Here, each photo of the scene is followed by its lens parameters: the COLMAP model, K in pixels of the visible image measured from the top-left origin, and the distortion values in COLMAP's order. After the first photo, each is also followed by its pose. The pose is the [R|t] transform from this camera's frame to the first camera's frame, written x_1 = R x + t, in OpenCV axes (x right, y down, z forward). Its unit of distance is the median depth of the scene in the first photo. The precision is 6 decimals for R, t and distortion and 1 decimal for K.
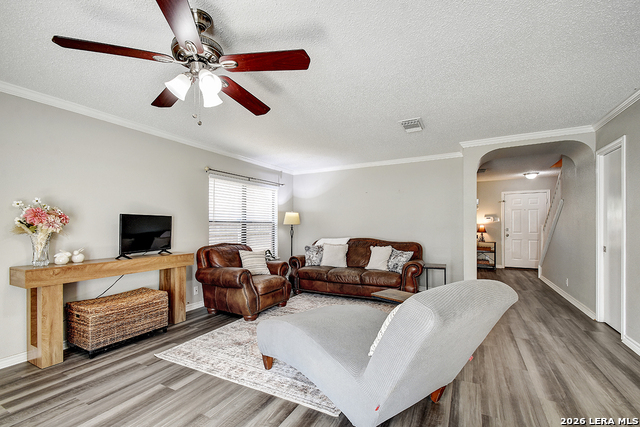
lens RADIAL K [[288.7, 0, 314.8], [0, 288.7, 219.4], [0, 0, 1]] dist [0.011658, -0.007694]
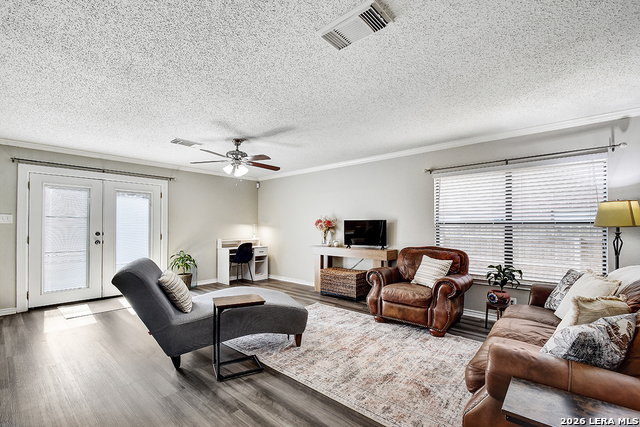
lens RADIAL K [[288.7, 0, 312.1], [0, 288.7, 223.0], [0, 0, 1]] dist [0.011658, -0.007694]
pose [[-0.251152, -0.005811, -0.967930, 0.694511], [0.018492, 0.999771, -0.010800, 0.008280], [0.967771, -0.020611, -0.250987, 0.874427]]
